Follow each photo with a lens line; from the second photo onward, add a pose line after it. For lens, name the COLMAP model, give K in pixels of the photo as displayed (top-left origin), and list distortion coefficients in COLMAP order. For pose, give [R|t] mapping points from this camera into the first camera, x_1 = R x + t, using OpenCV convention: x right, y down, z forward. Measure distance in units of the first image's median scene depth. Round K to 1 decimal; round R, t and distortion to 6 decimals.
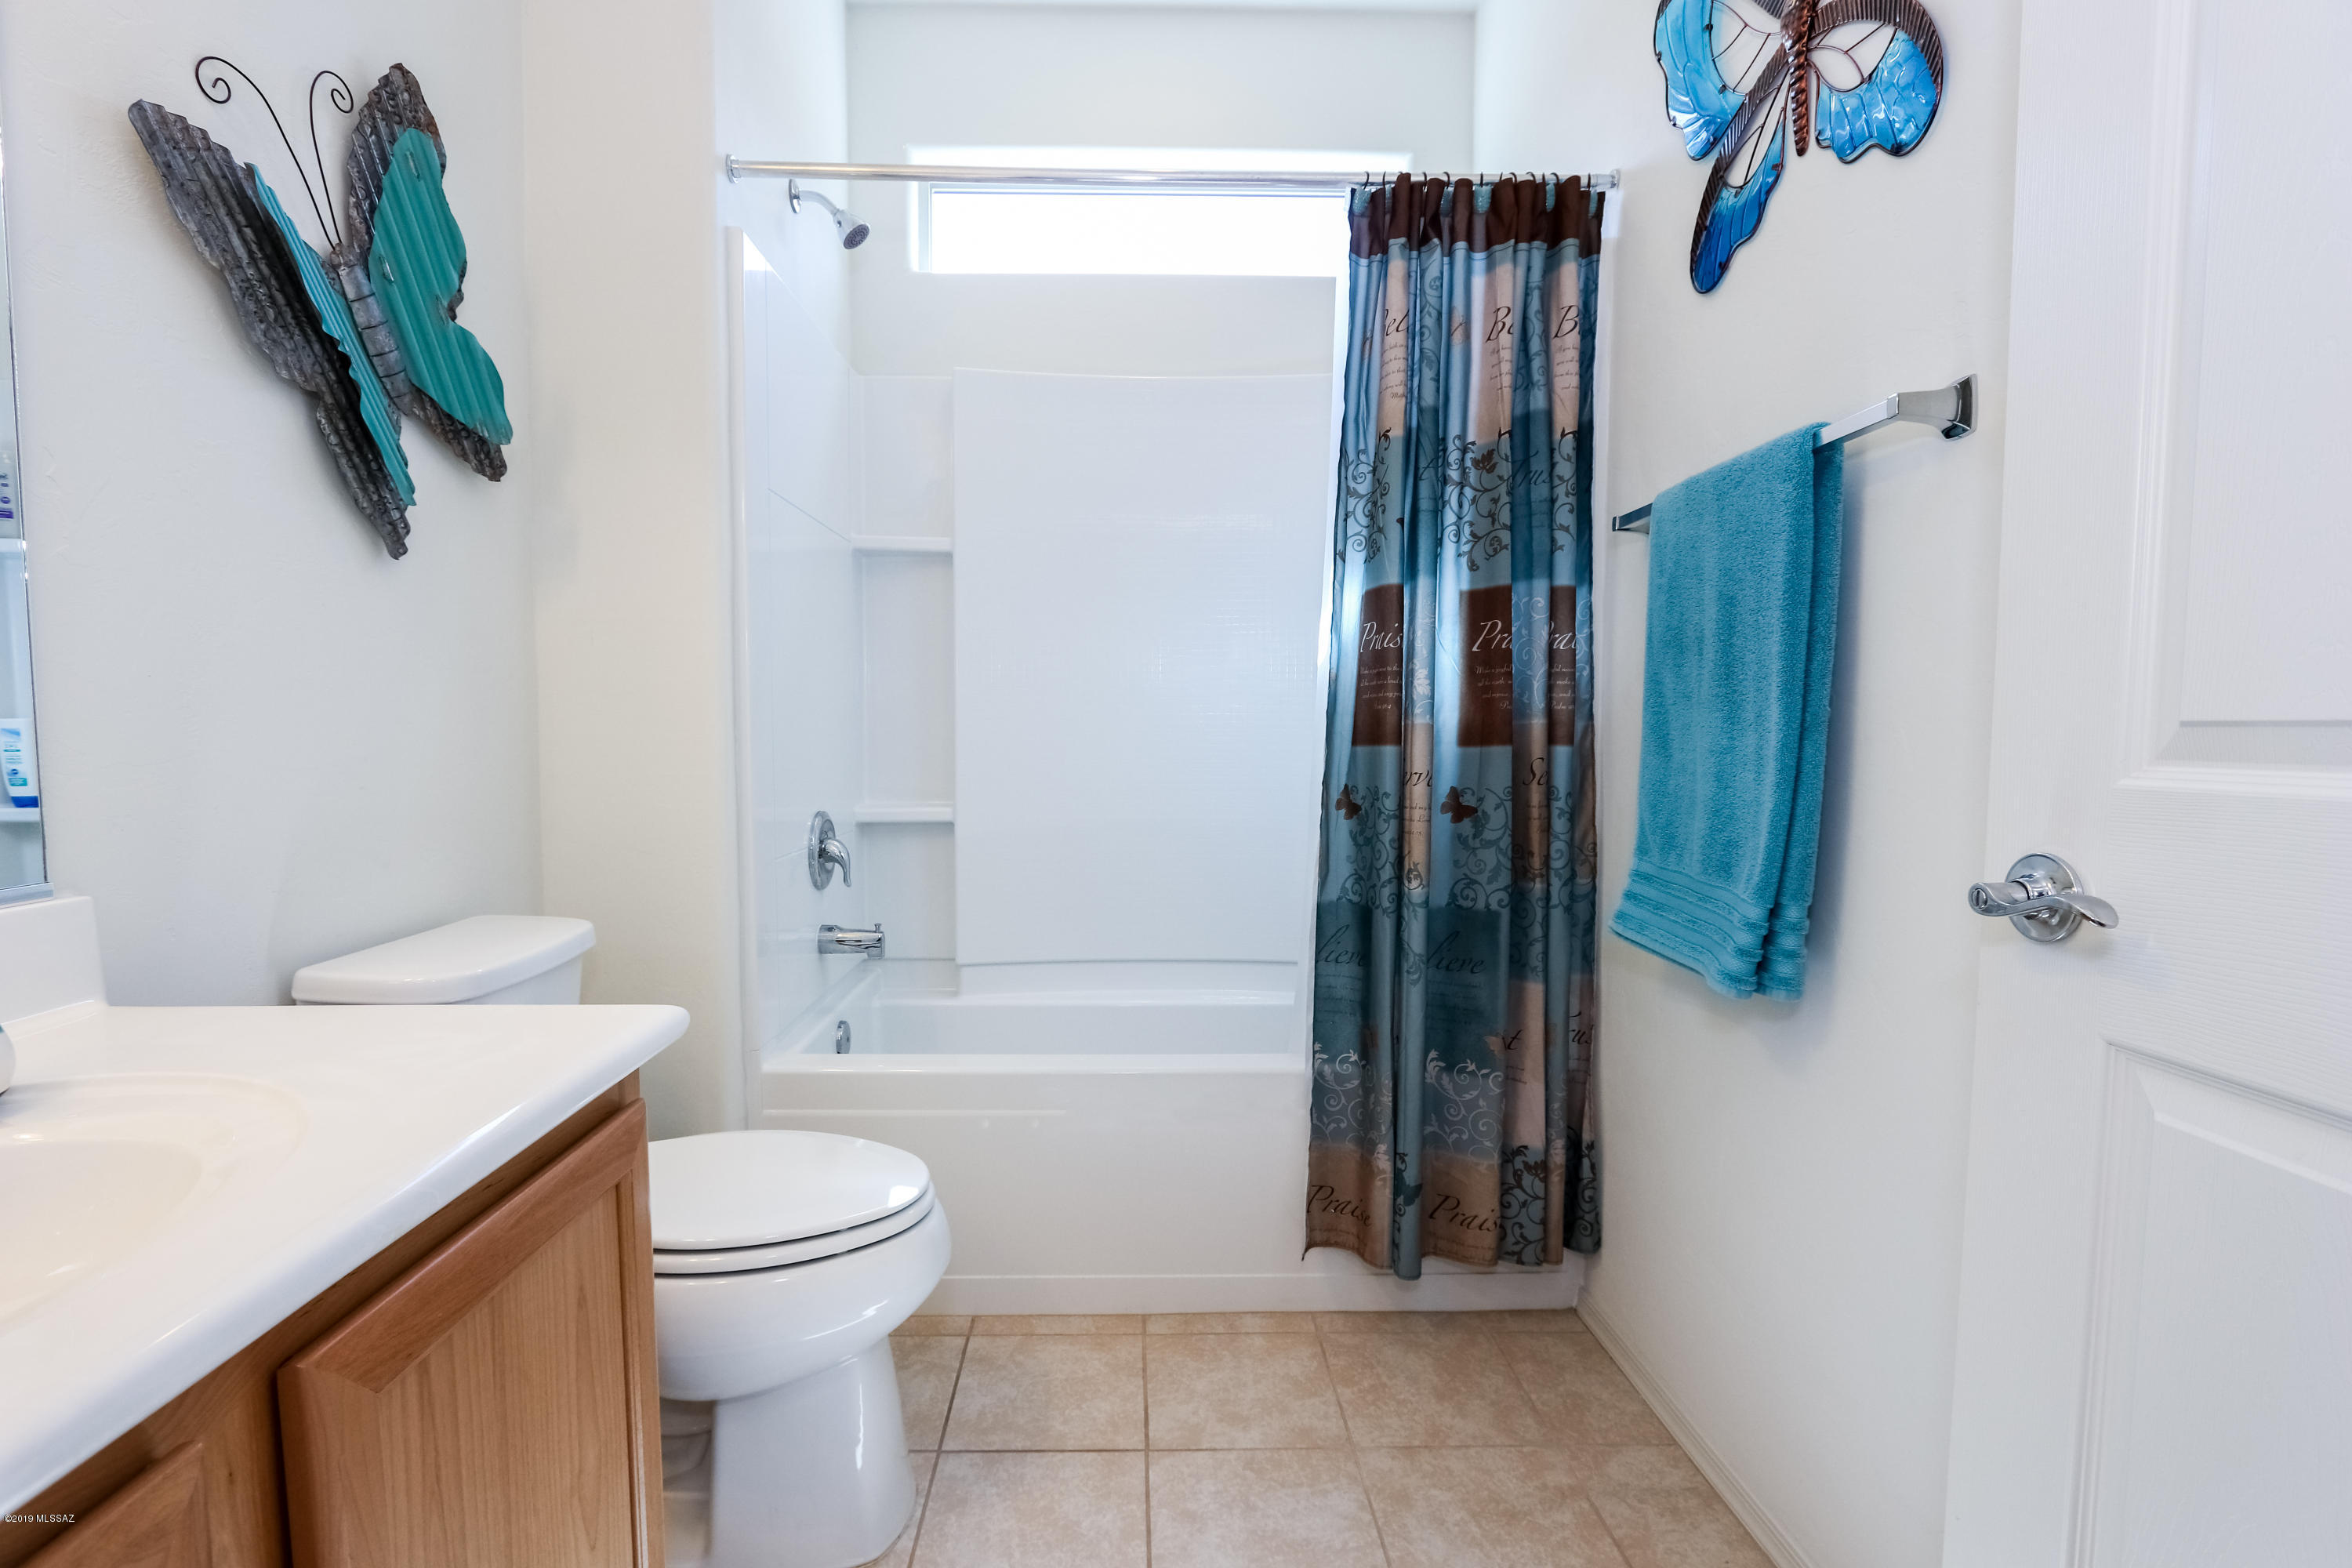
lens RADIAL K [[1078.4, 0, 1171.1], [0, 1078.4, 798.5], [0, 0, 1]] dist [-0.014773, 0.001816]
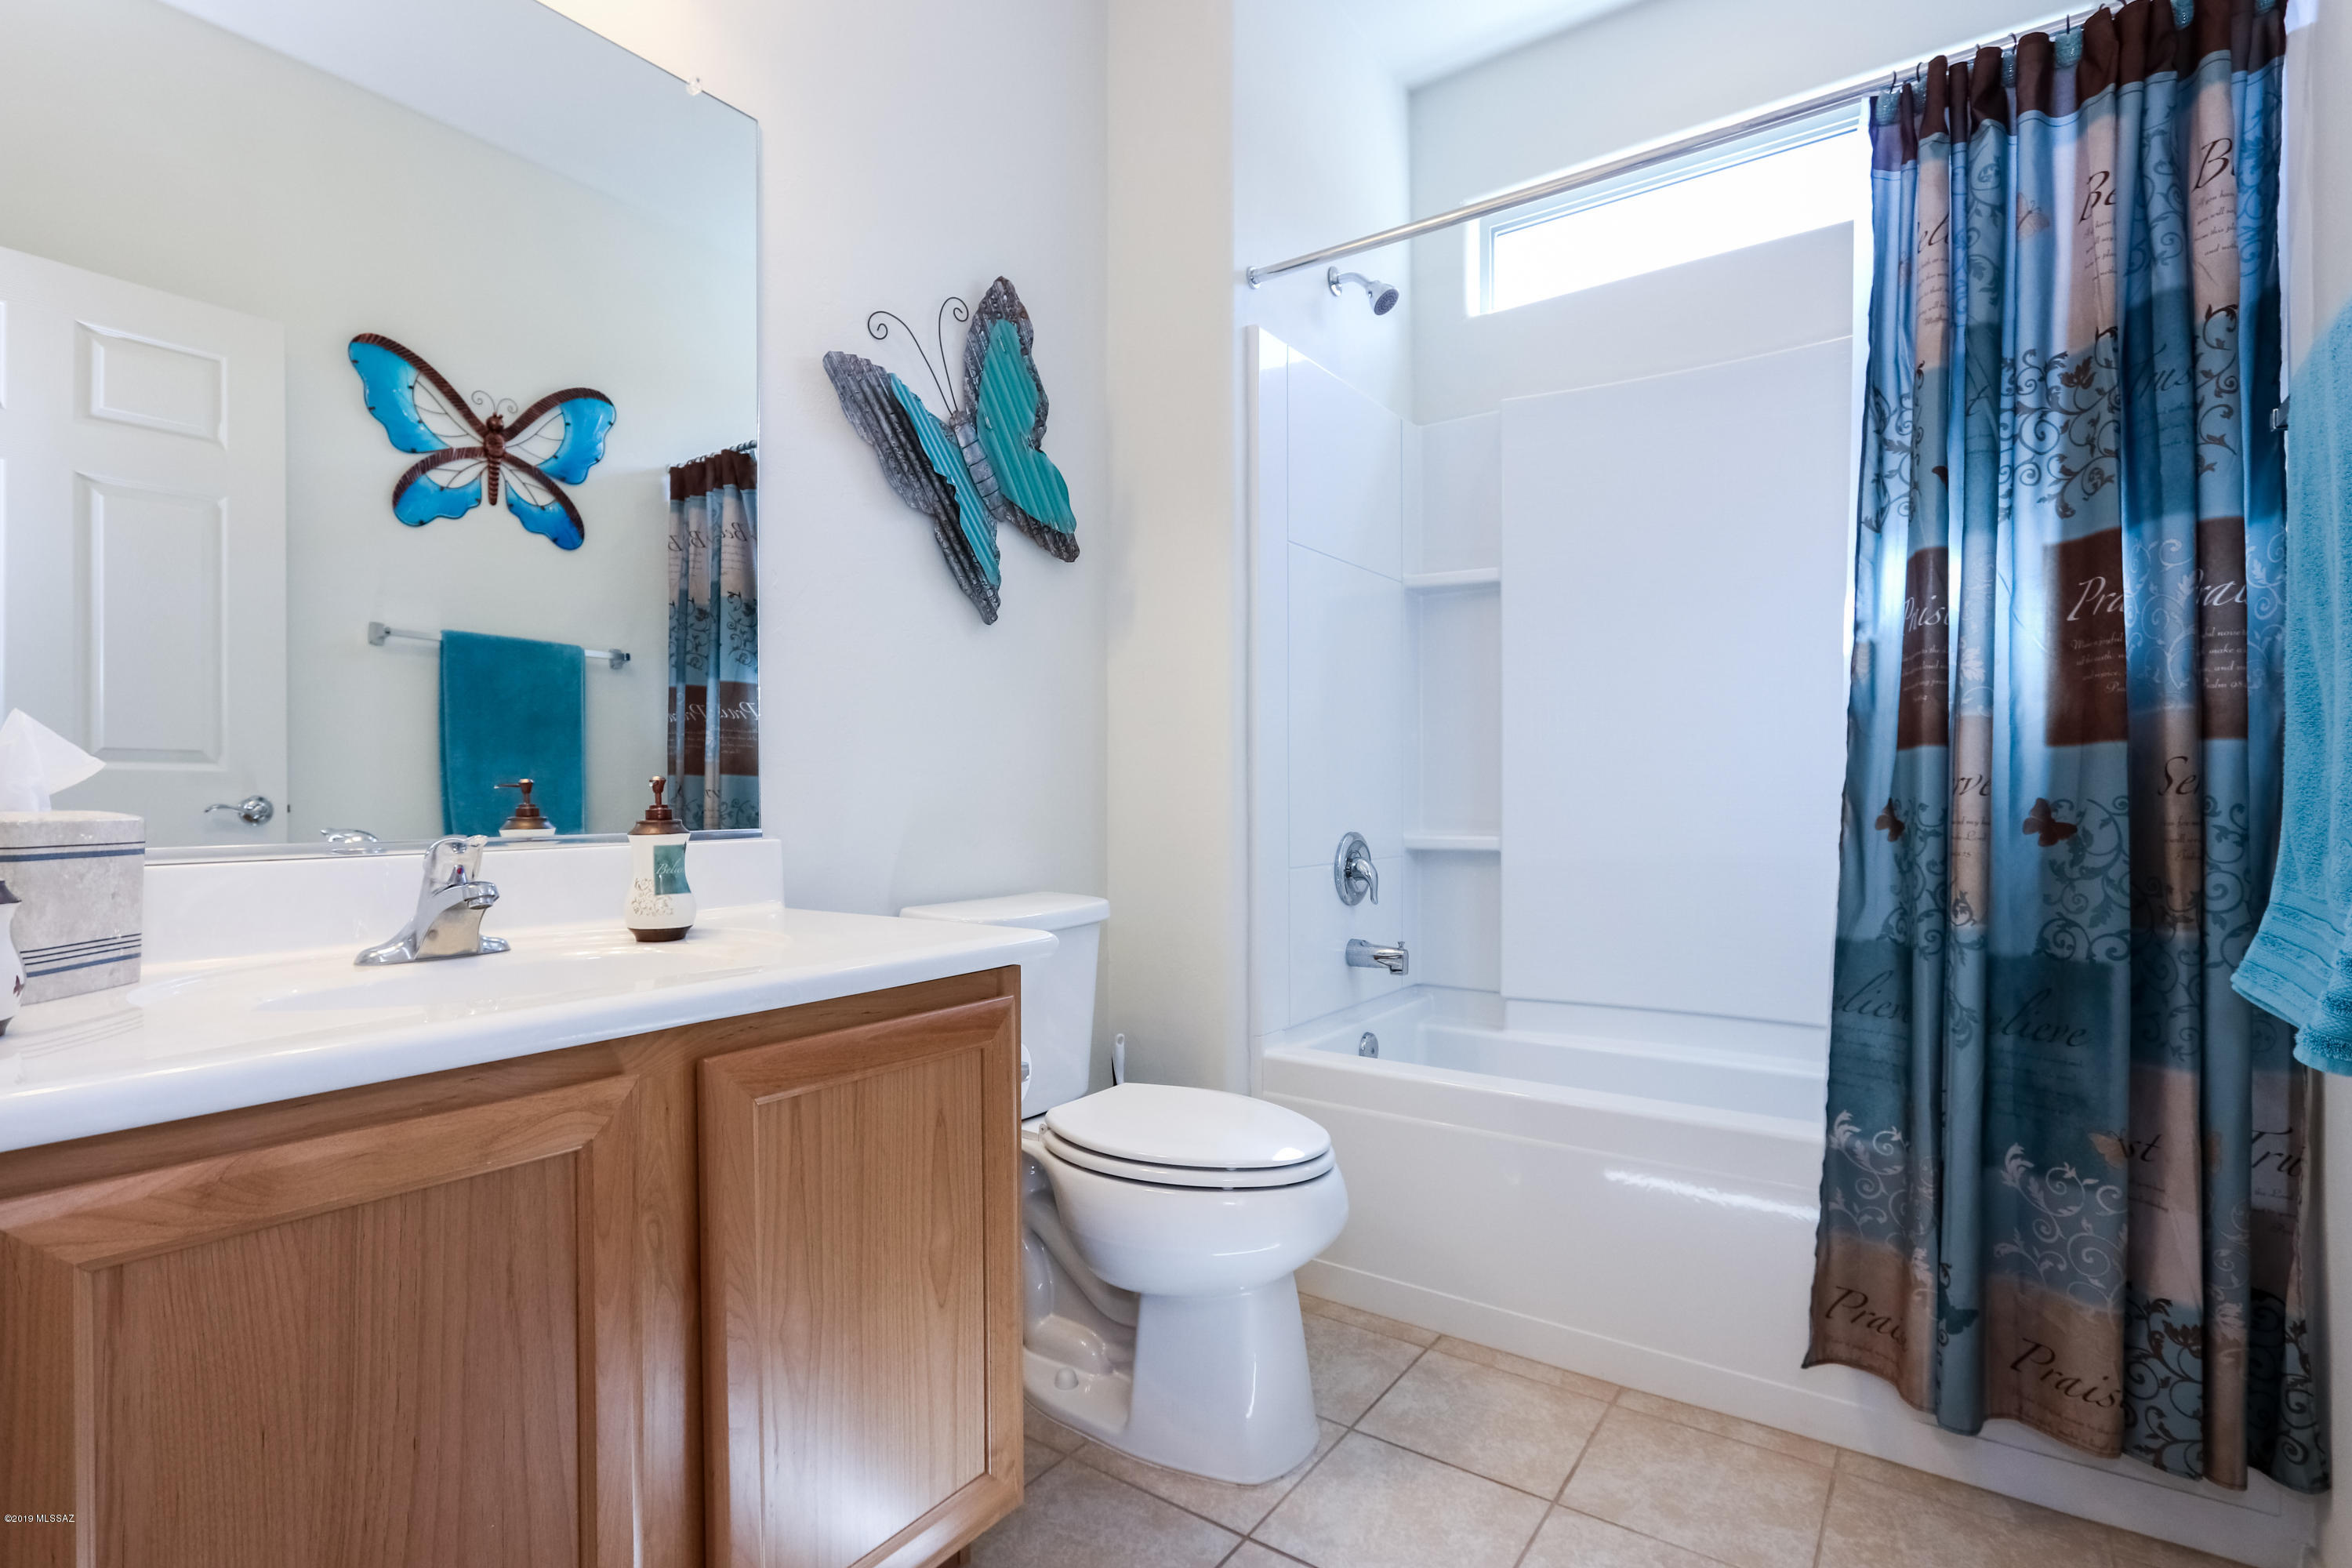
lens RADIAL K [[1078.4, 0, 1108.5], [0, 1078.4, 781.1], [0, 0, 1]] dist [-0.014773, 0.001816]
pose [[0.796962, -0.006720, -0.603992, 0.198387], [-0.032067, 0.998057, -0.053416, 0.039770], [0.603178, 0.061939, 0.795198, -0.005496]]
